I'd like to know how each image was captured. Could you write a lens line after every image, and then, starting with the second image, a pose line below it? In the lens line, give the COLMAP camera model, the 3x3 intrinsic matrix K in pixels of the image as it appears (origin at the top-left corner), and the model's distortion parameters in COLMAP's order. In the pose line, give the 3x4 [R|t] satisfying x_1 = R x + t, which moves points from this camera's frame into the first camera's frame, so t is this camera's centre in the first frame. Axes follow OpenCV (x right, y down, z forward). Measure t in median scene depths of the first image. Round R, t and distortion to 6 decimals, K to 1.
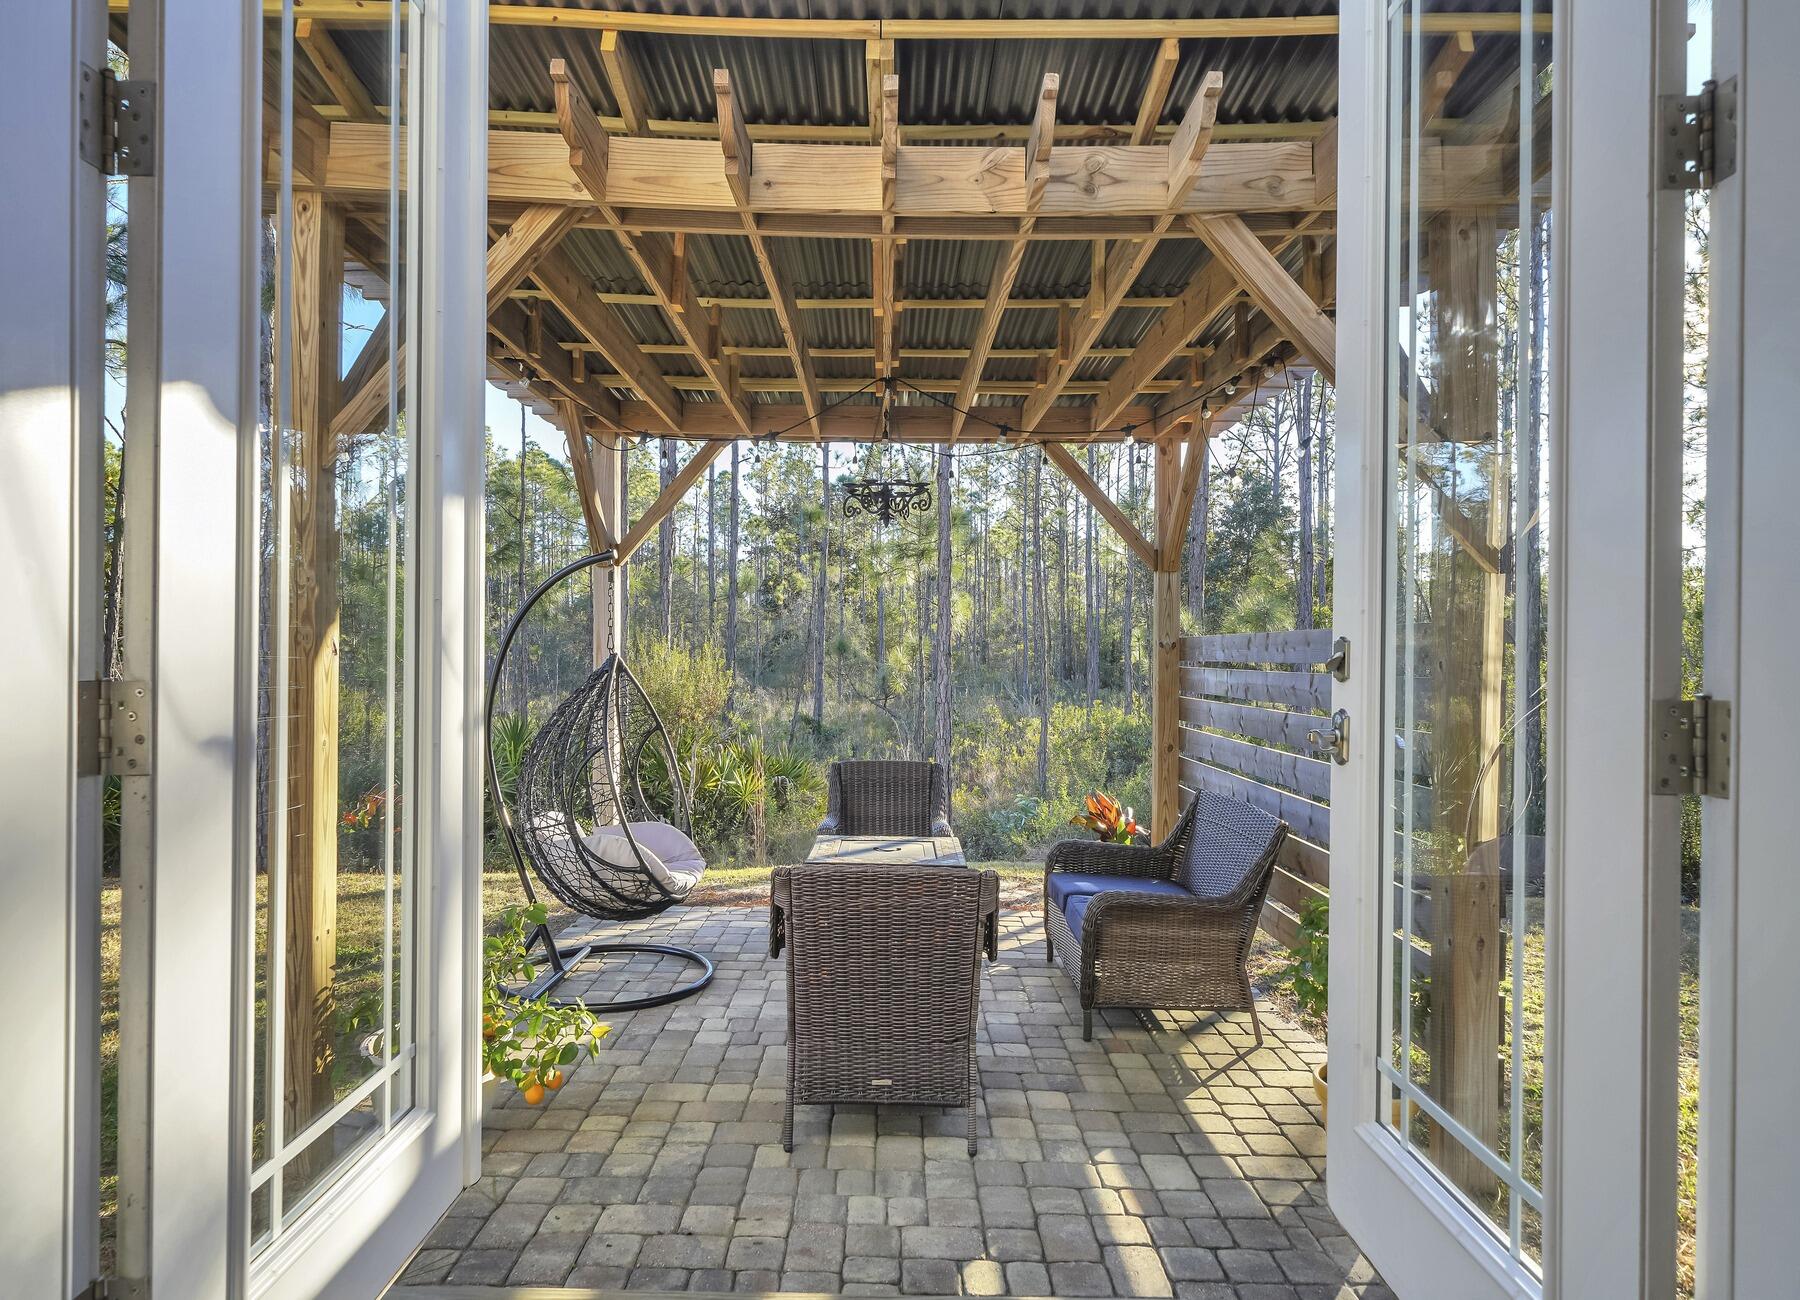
lens RADIAL K [[1124.9, 0, 911.5], [0, 1124.9, 662.6], [0, 0, 1]] dist [0.002801, 0.000404]
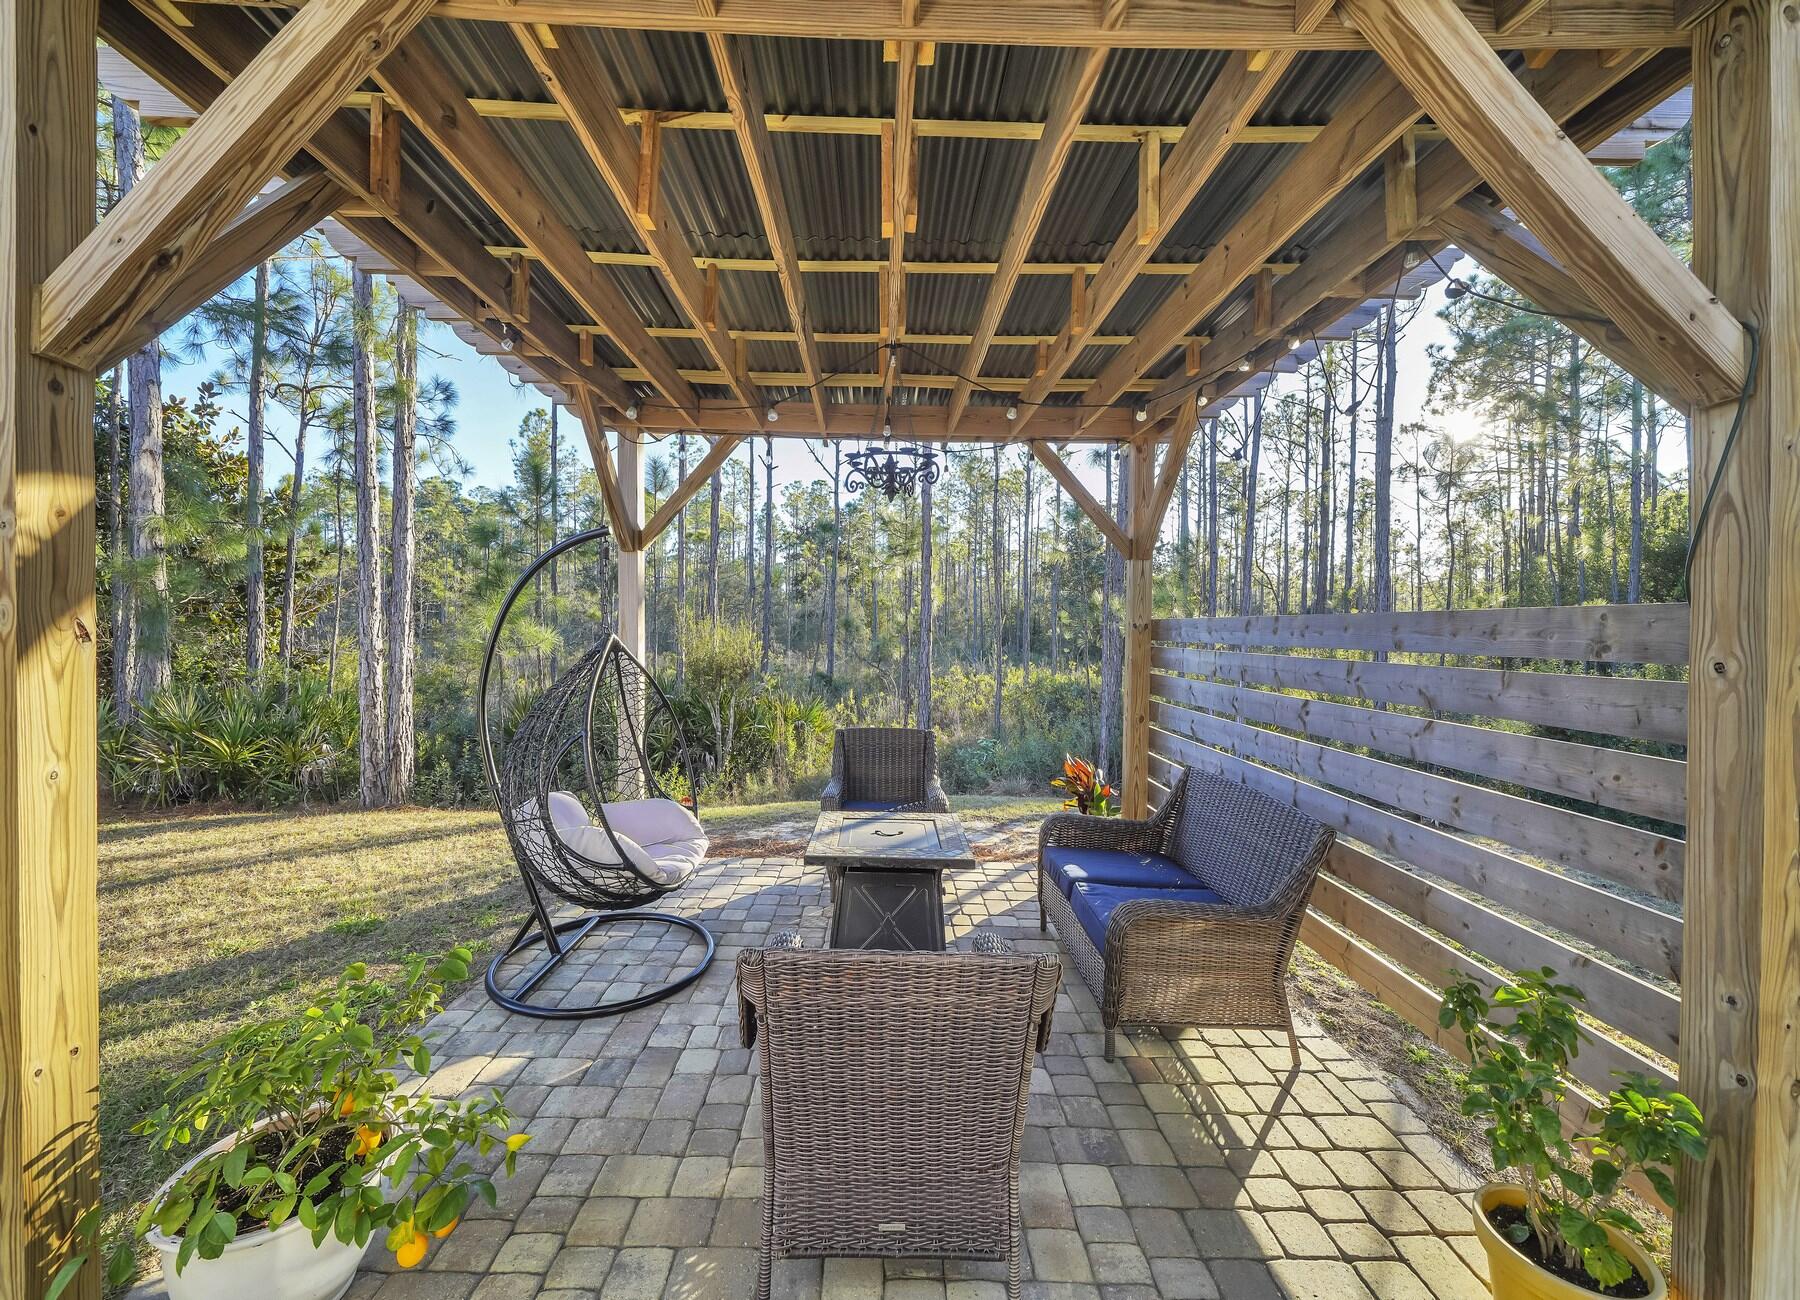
lens RADIAL K [[701.8, 0, 896.3], [0, 701.8, 644.2], [0, 0, 1]] dist [0.001962, 0.000094]
pose [[0.999958, 0.006523, 0.006399, -0.020047], [-0.006636, 0.999820, 0.017789, -0.010379], [-0.006282, -0.017831, 0.999821, 0.382887]]
